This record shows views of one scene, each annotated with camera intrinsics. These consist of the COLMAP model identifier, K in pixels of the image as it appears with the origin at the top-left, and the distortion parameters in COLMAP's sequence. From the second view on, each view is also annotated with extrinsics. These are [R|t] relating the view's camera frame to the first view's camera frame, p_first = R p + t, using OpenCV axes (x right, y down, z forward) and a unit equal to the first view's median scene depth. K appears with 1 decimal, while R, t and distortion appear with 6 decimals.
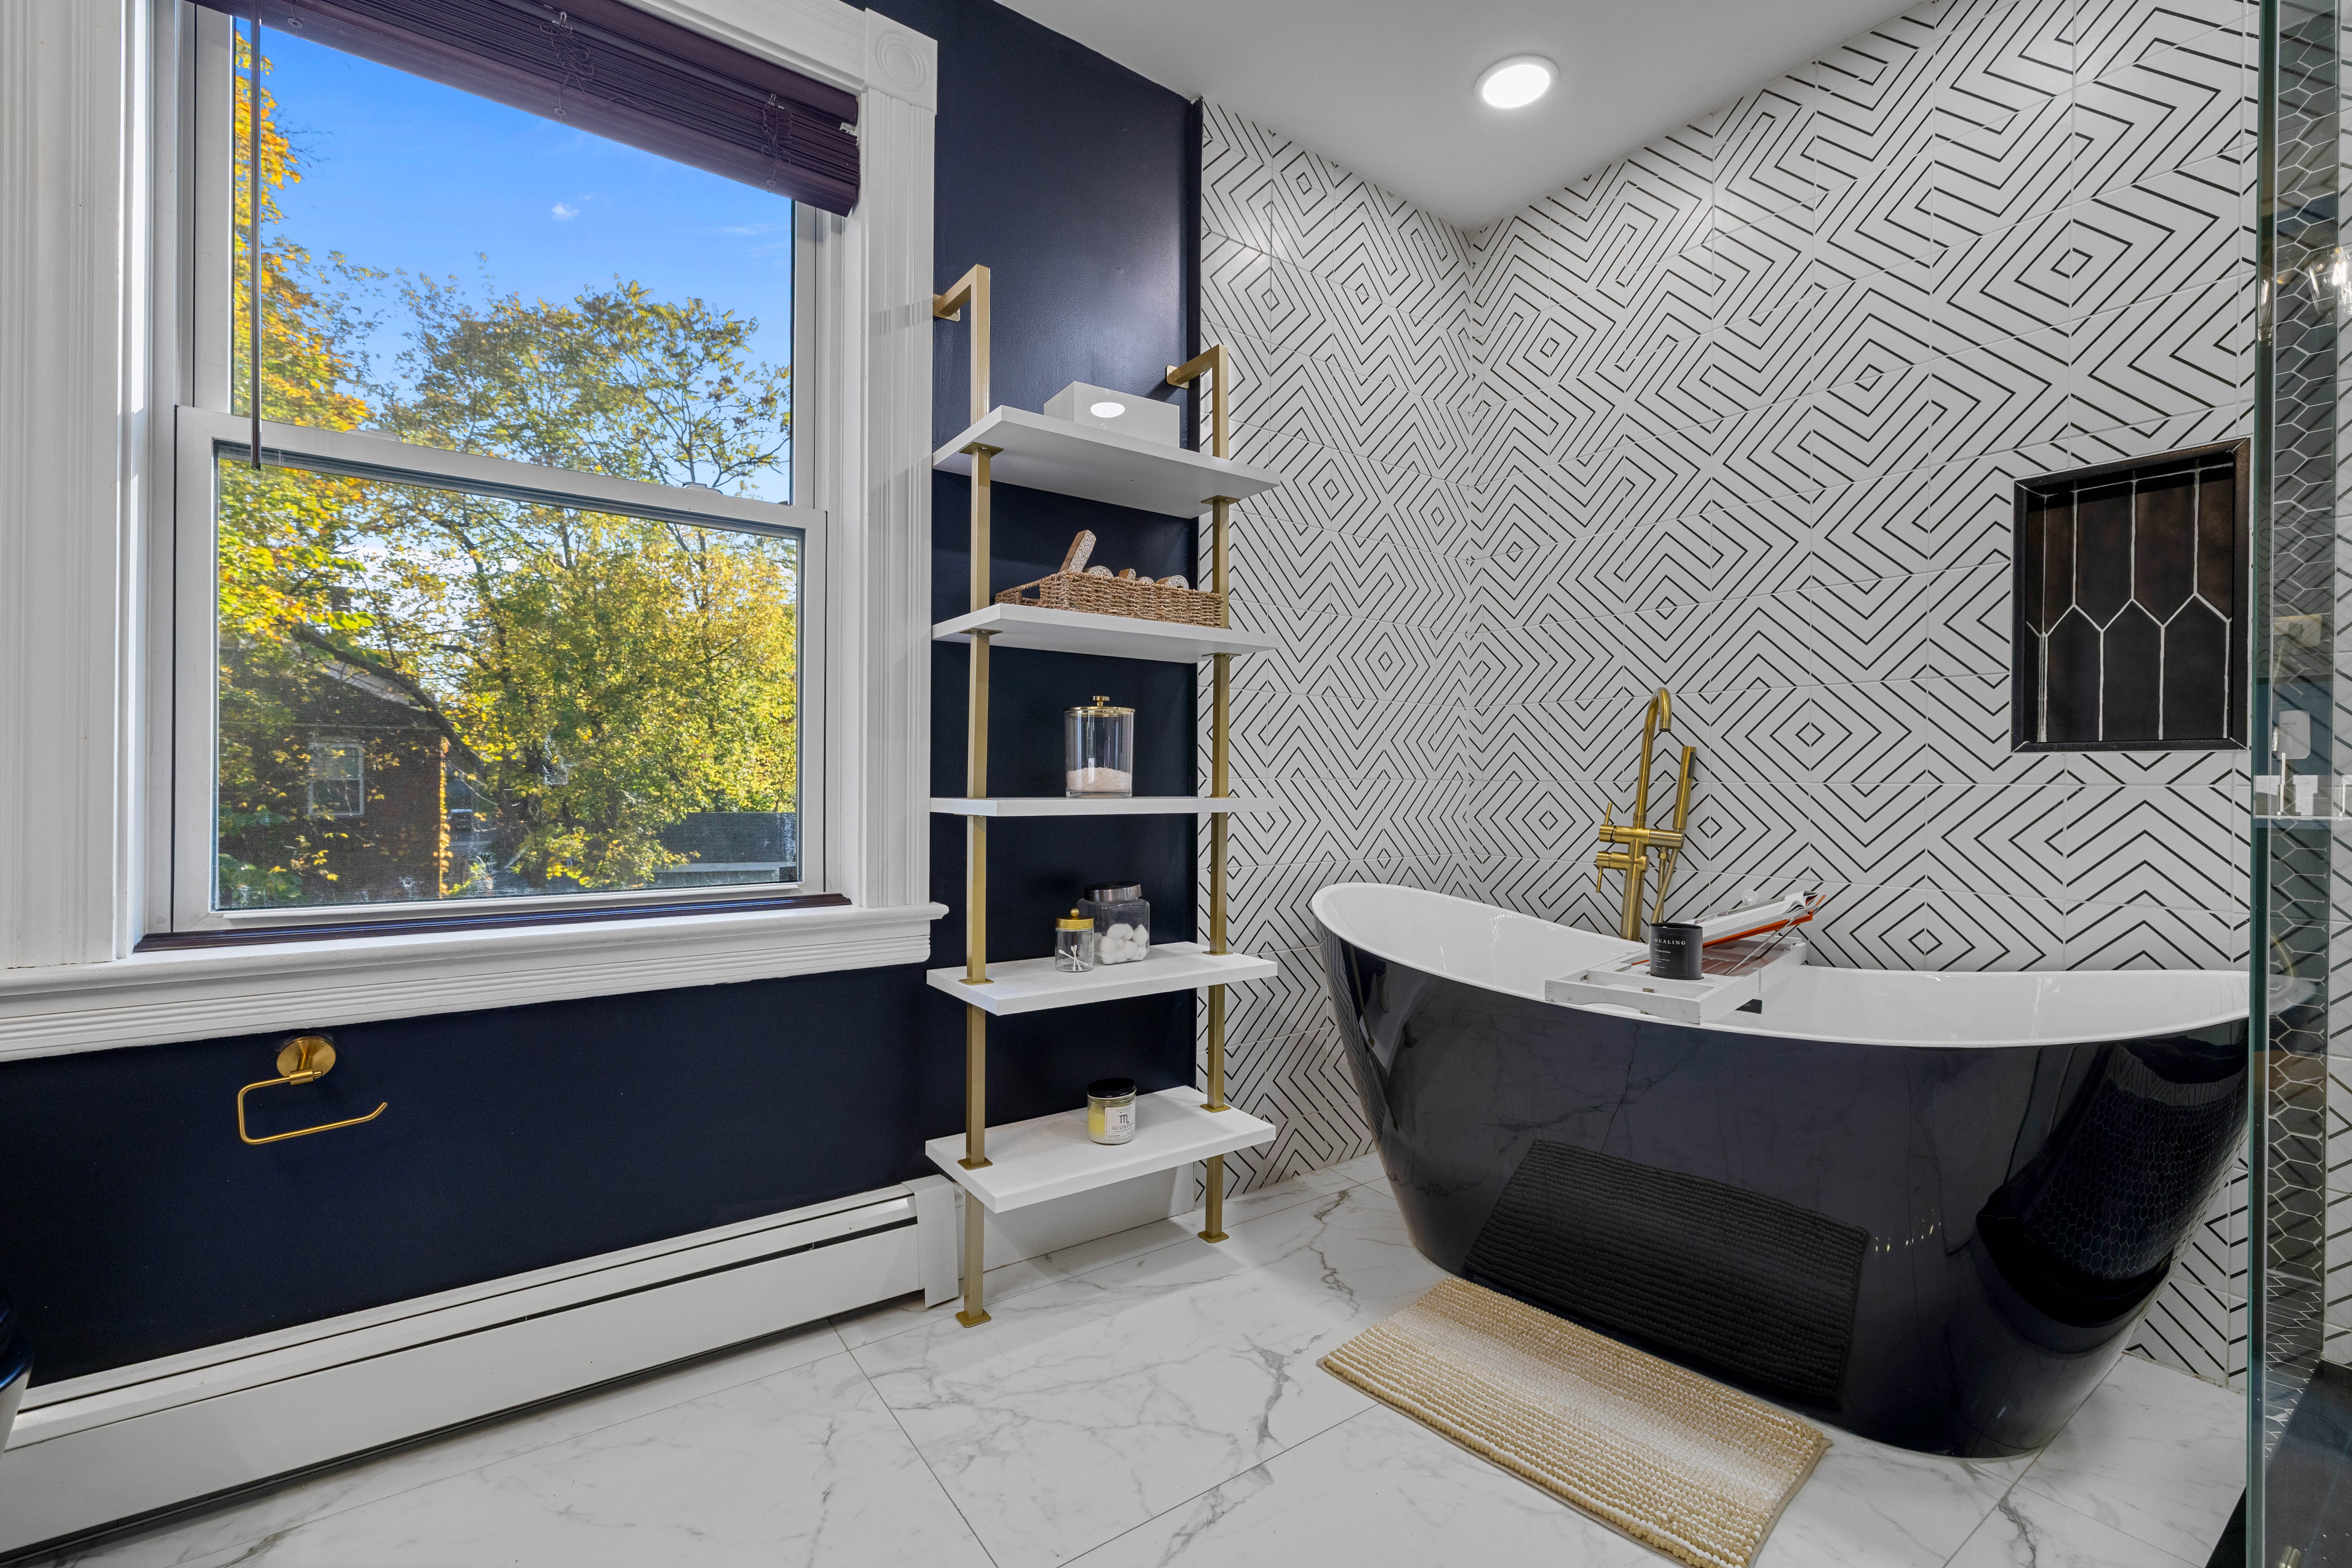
lens RADIAL K [[996.7, 0, 1164.5], [0, 996.7, 781.8], [0, 0, 1]] dist [0.003461, -0.000016]
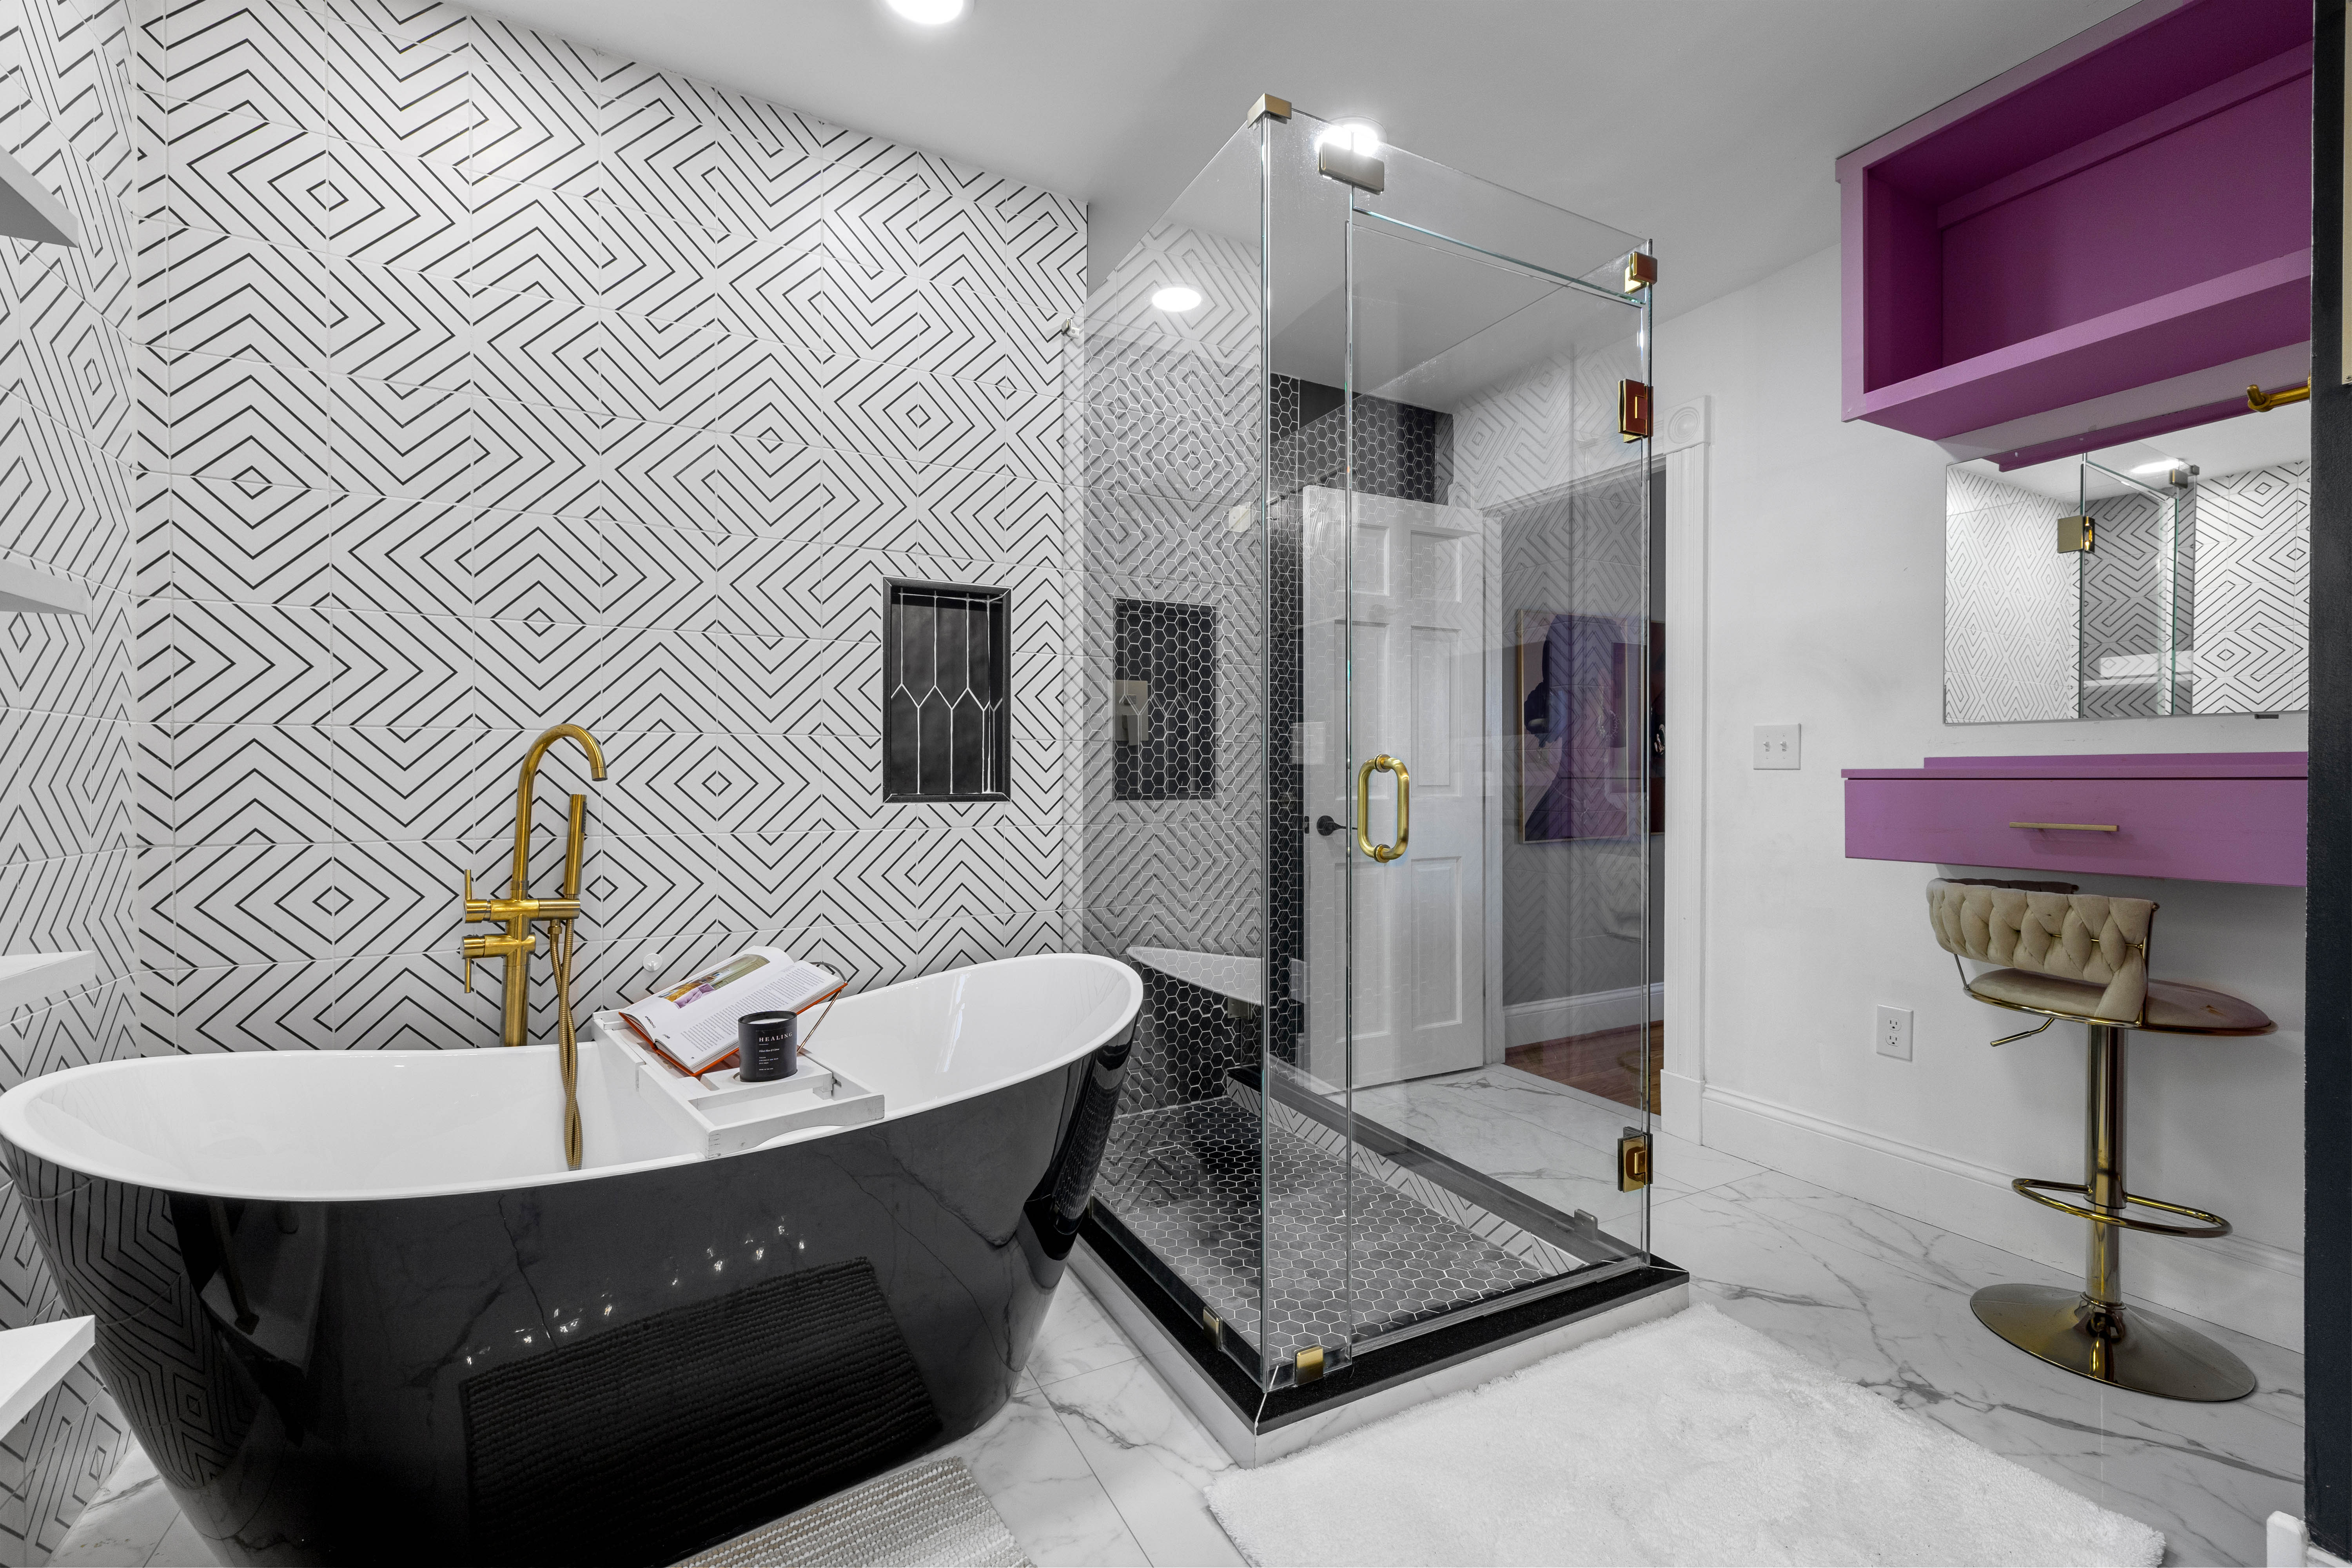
lens RADIAL K [[996.7, 0, 1165.5], [0, 996.7, 780.1], [0, 0, 1]] dist [0.003461, -0.000016]
pose [[0.136351, -0.010603, 0.990604, -0.254335], [0.004930, 0.999938, 0.010024, -0.058311], [-0.990648, 0.003517, 0.136394, 0.435681]]
